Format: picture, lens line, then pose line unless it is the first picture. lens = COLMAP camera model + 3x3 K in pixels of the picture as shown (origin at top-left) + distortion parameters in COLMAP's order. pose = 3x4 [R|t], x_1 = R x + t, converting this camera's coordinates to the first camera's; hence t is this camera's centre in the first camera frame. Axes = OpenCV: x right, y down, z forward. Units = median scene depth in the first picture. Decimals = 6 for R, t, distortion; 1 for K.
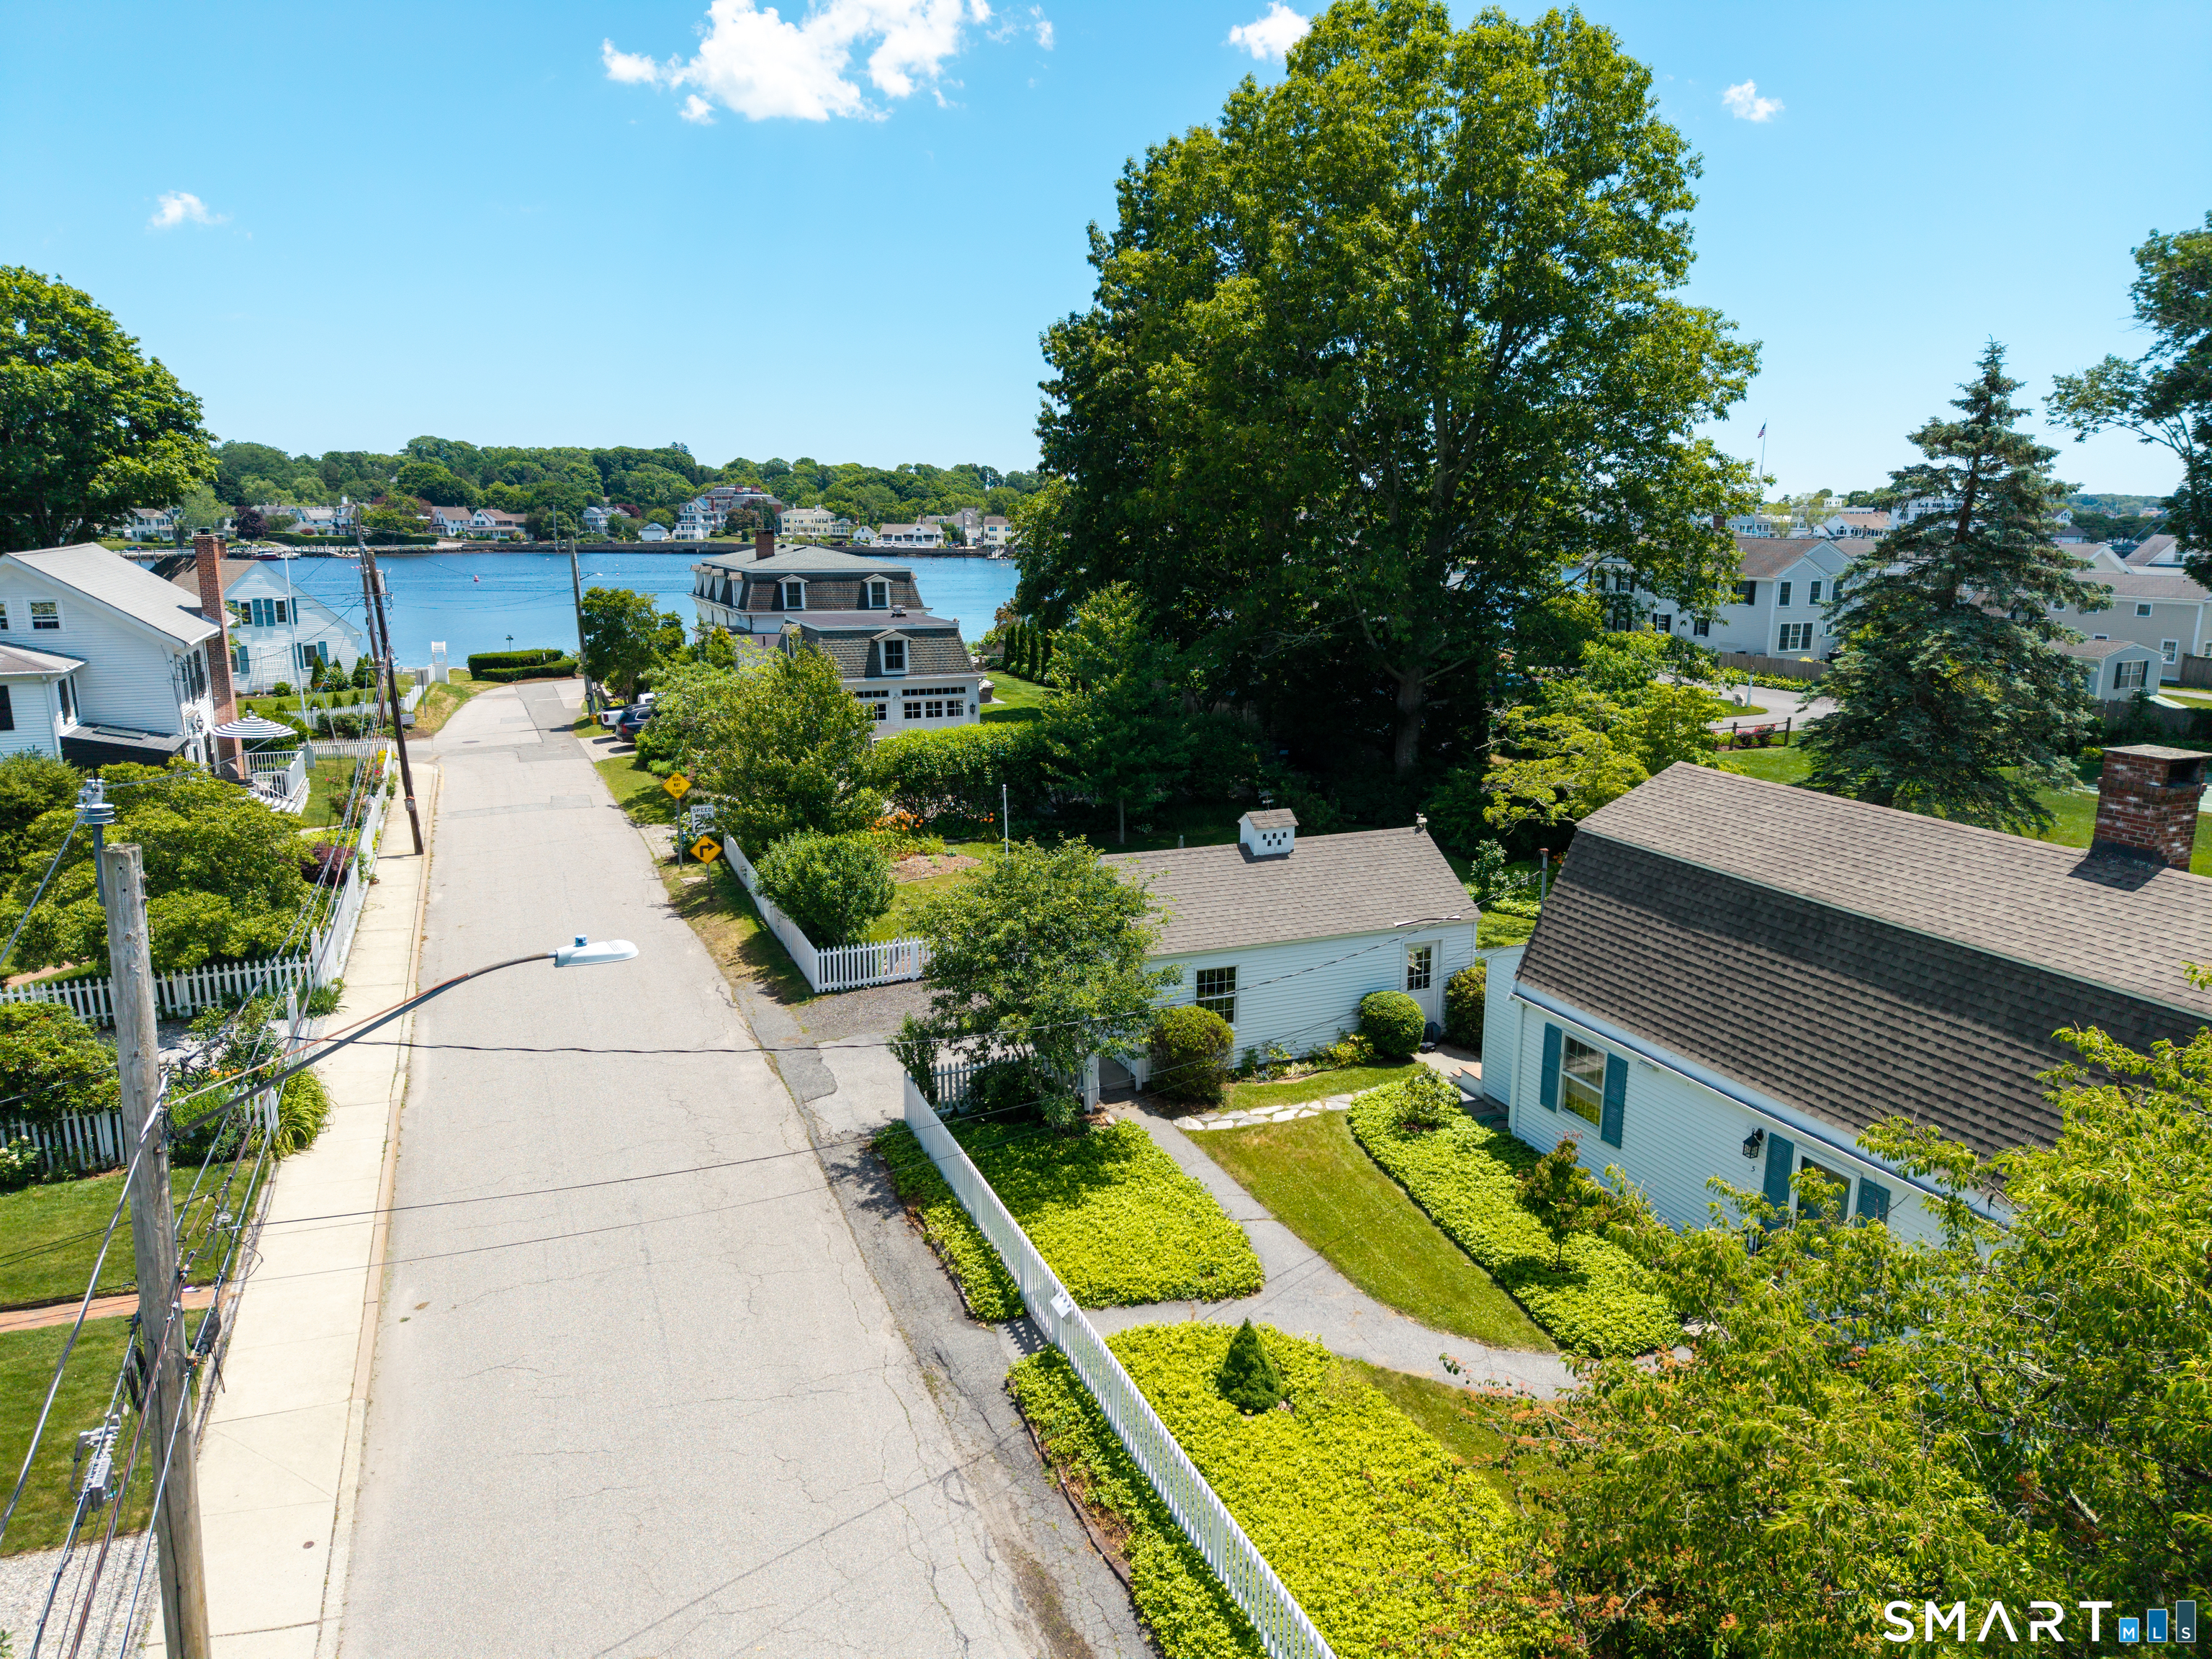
lens RADIAL K [[1465.9, 0, 1118.8], [0, 1465.9, 825.4], [0, 0, 1]] dist [0.025765, -0.011347]
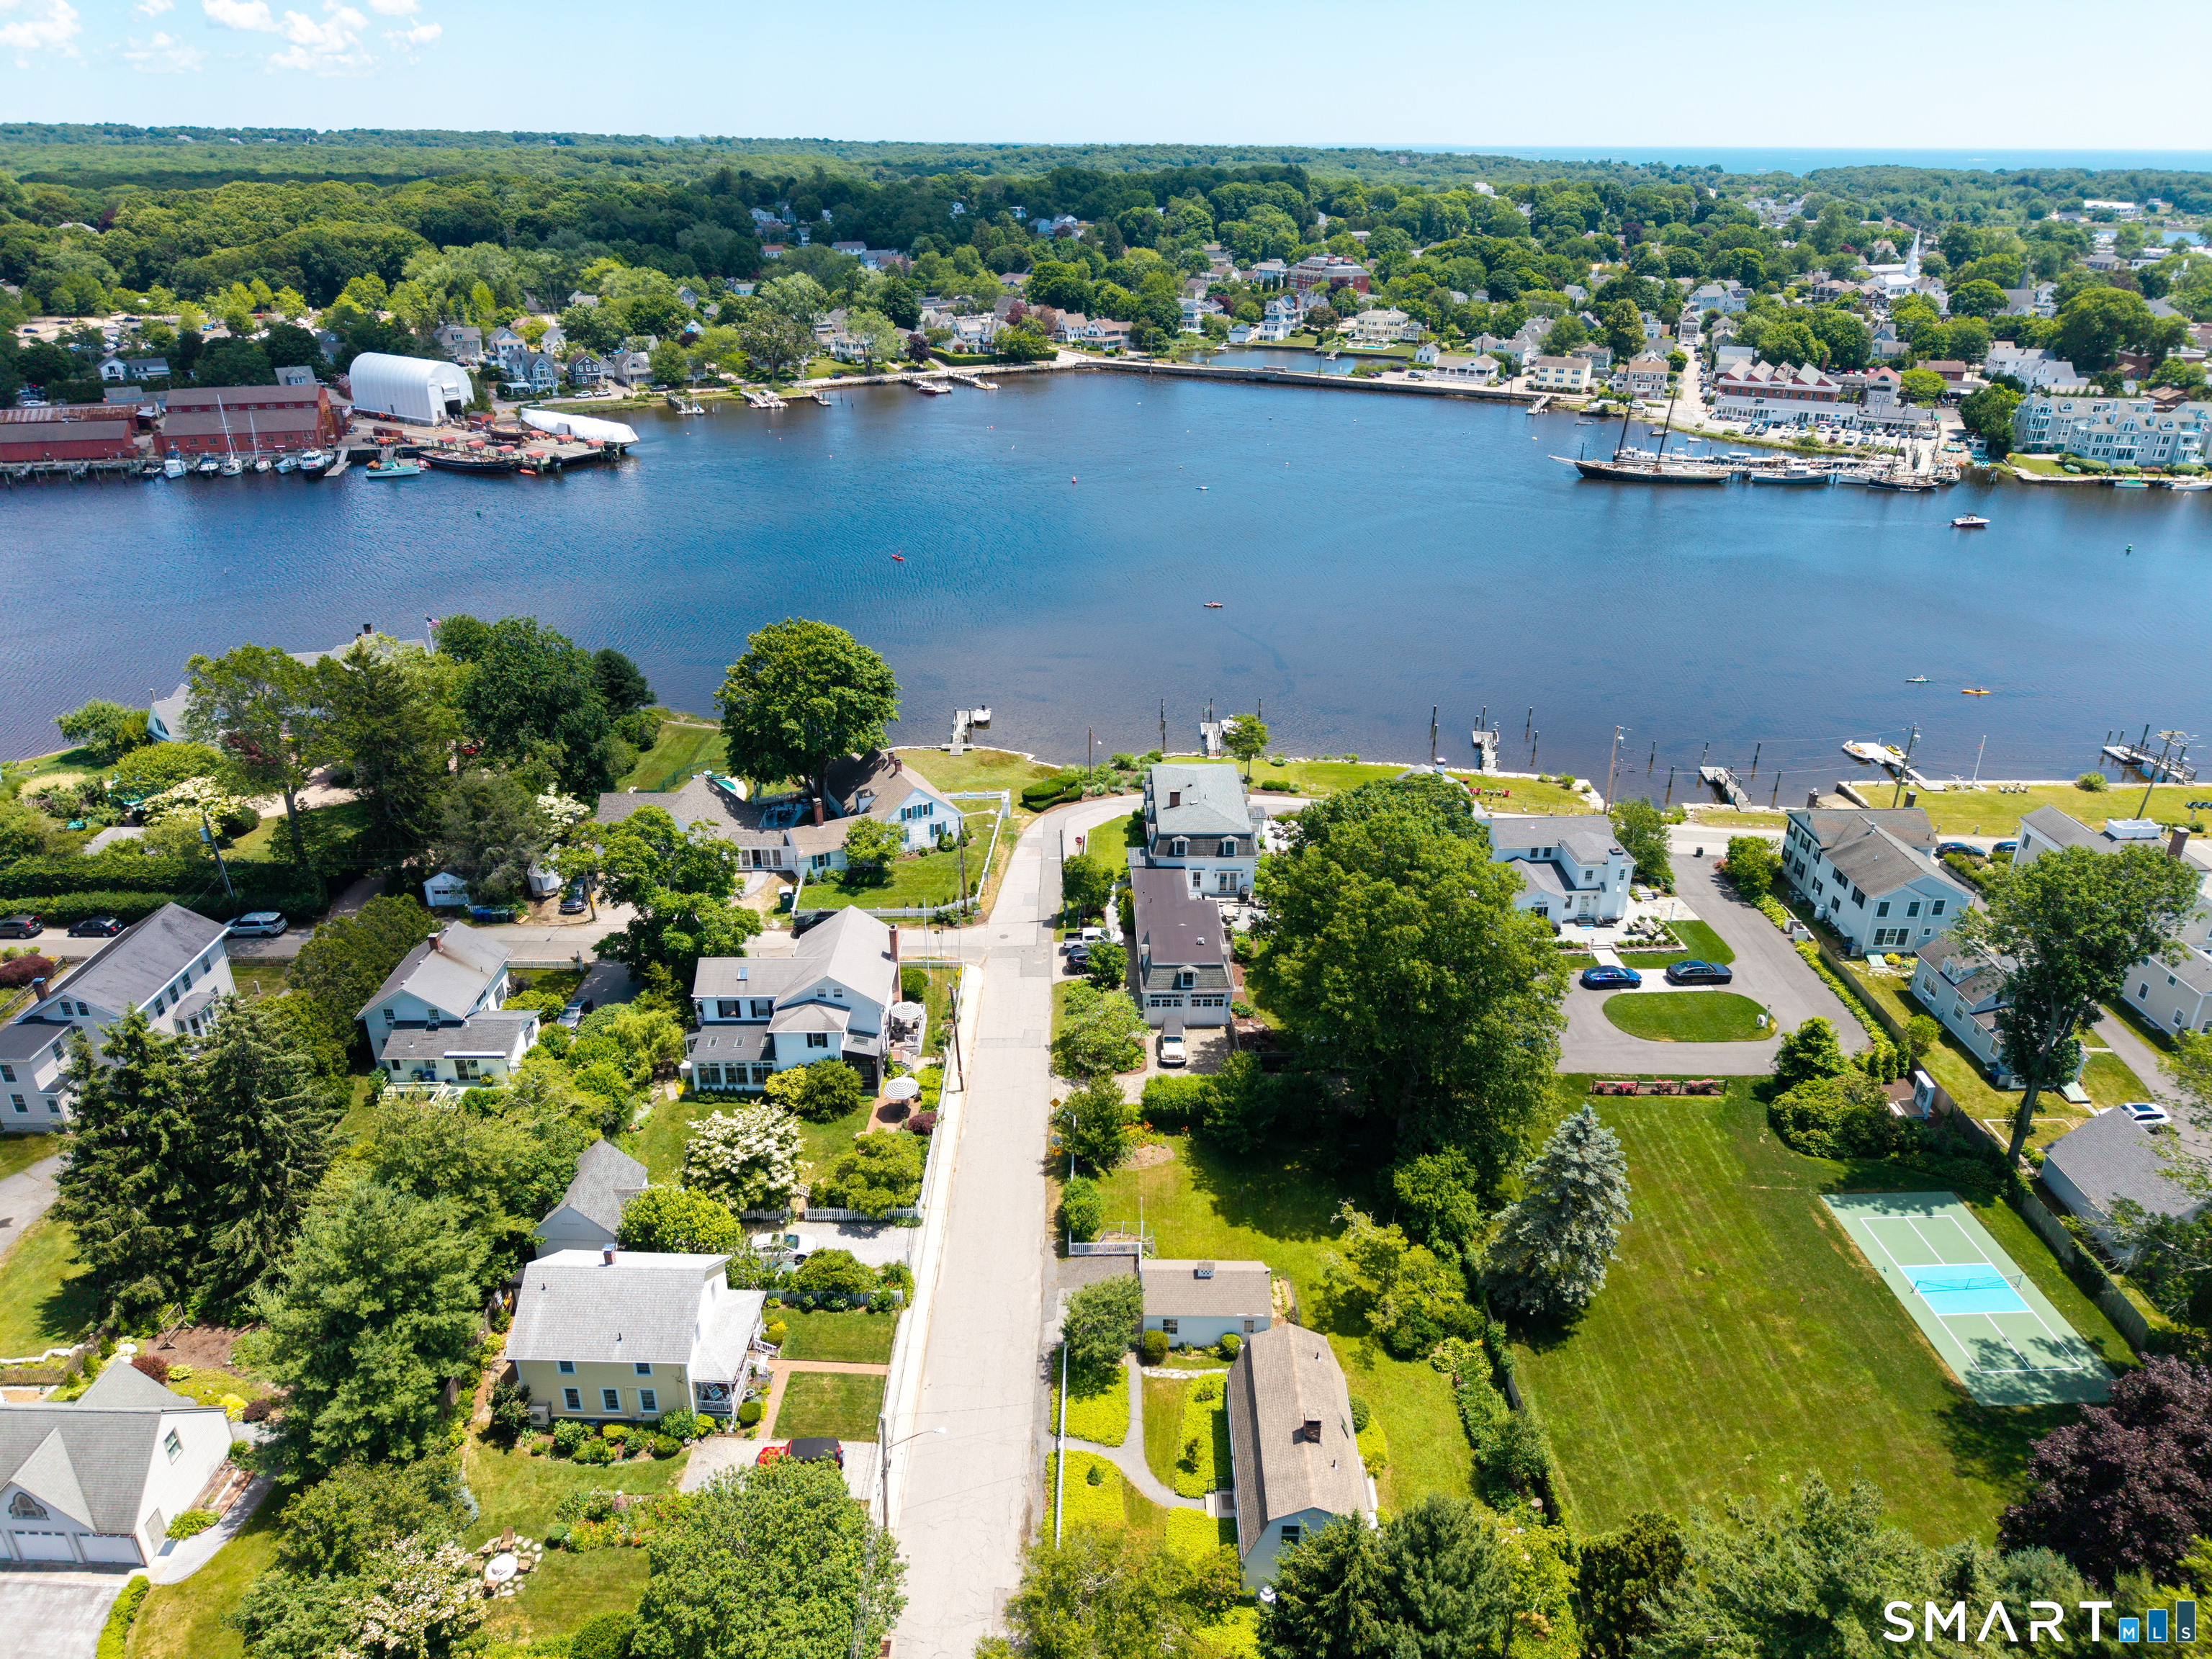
lens RADIAL K [[1465.9, 0, 1109.8], [0, 1465.9, 831.1], [0, 0, 1]] dist [0.025765, -0.011347]
pose [[0.917888, 0.163186, -0.361735, 0.923463], [-0.078910, 0.968391, 0.236628, -1.653443], [0.388915, -0.188654, 0.901751, -1.672866]]
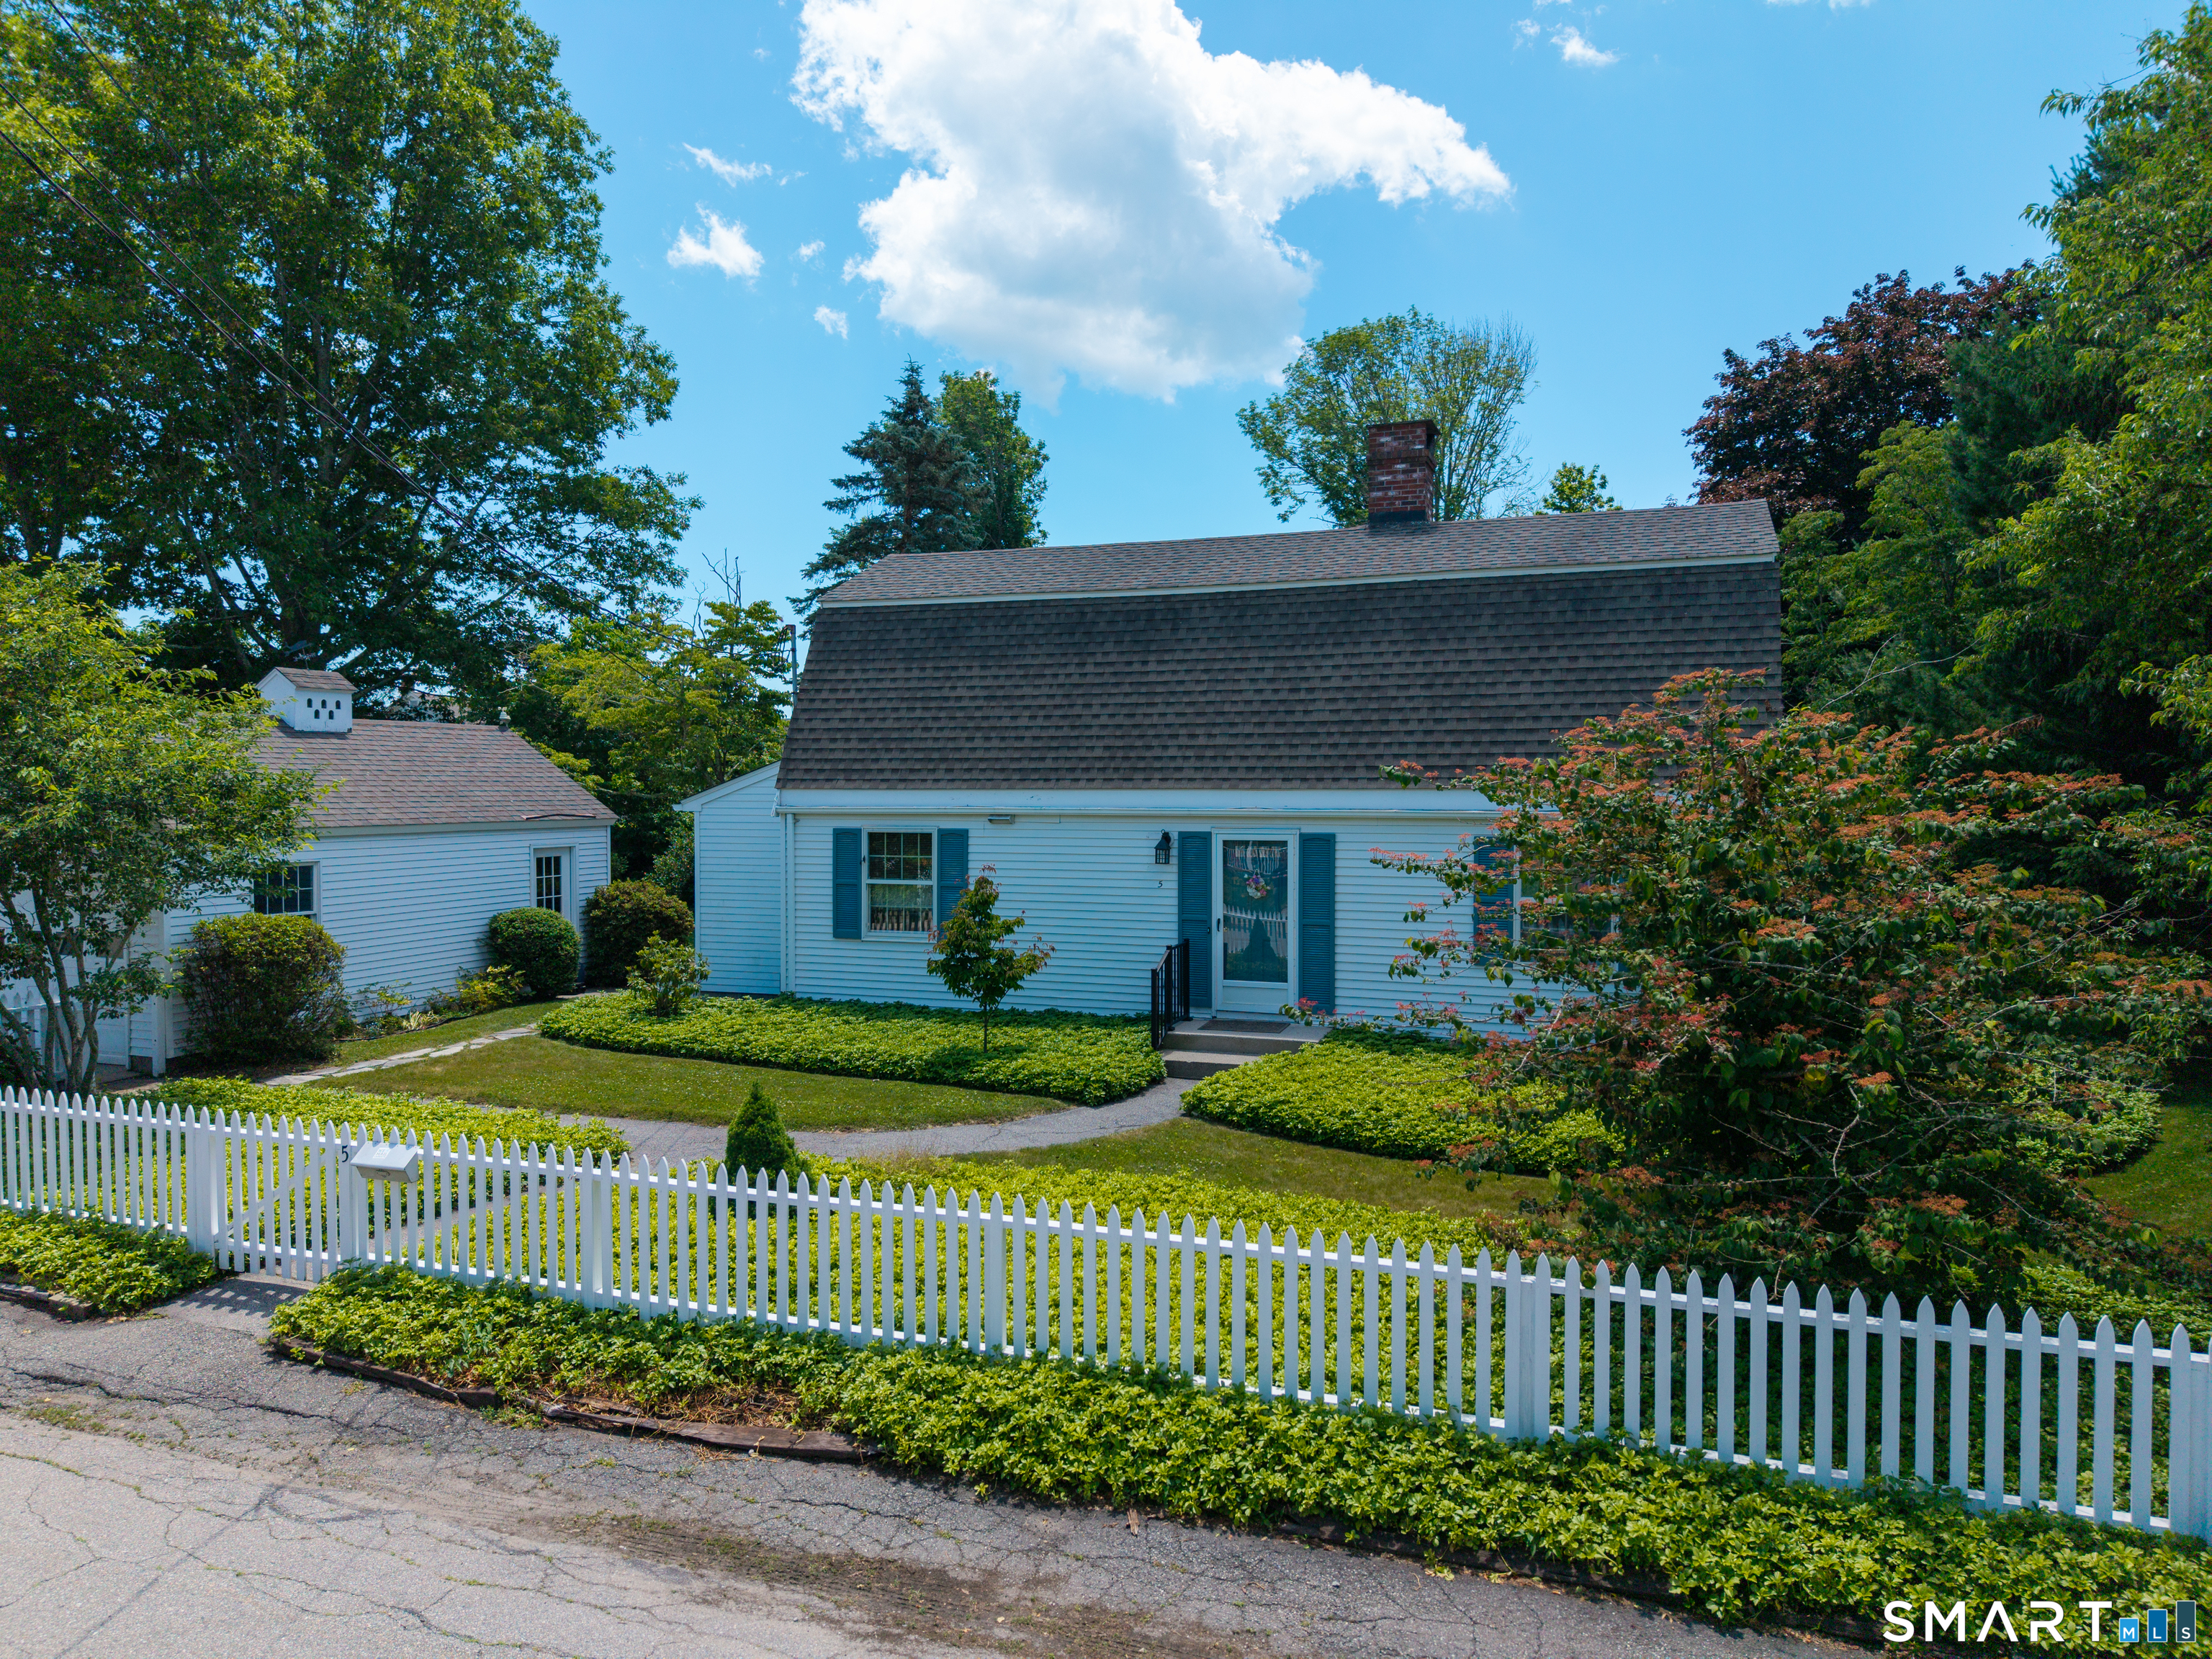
lens RADIAL K [[1465.9, 0, 1107.9], [0, 1465.9, 826.0], [0, 0, 1]] dist [0.025765, -0.011347]
pose [[0.677457, -0.025492, 0.735120, -0.165238], [0.156891, 0.981409, -0.110552, 0.212940], [-0.718635, 0.190228, 0.668862, 0.321118]]
